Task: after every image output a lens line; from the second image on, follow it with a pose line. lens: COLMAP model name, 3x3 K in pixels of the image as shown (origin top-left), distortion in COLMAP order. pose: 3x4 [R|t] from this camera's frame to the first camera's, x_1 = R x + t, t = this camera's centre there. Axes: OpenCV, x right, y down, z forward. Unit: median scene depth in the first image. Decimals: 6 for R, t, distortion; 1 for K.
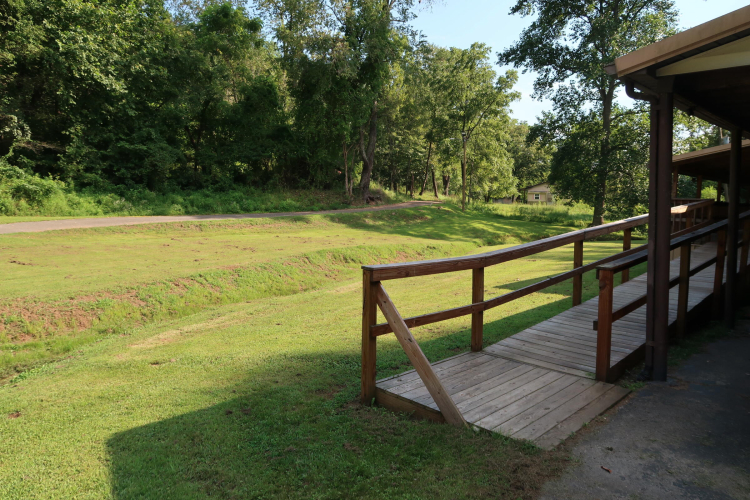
lens RADIAL K [[526.2, 0, 362.4], [0, 526.2, 241.6], [0, 0, 1]] dist [-0.019778, 0.010140]
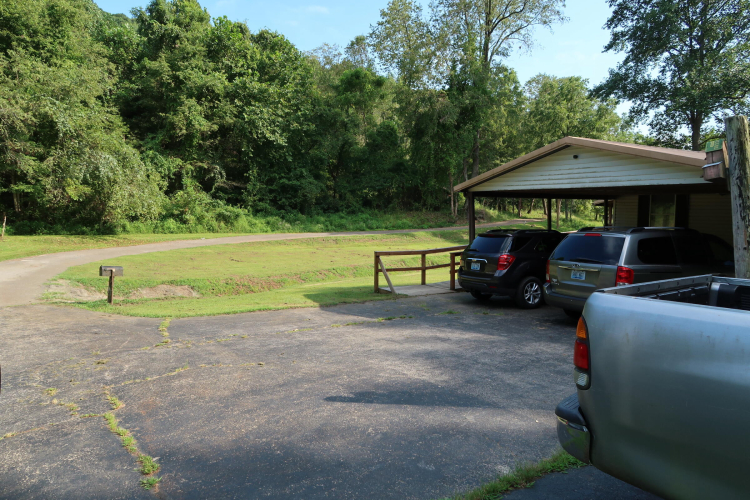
lens RADIAL K [[526.2, 0, 374.2], [0, 526.2, 251.1], [0, 0, 1]] dist [-0.019778, 0.010140]
pose [[0.972284, 0.007314, -0.233691, 0.089973], [-0.009681, 0.999913, -0.008984, 0.008443], [0.233604, 0.010997, 0.972270, -0.259266]]
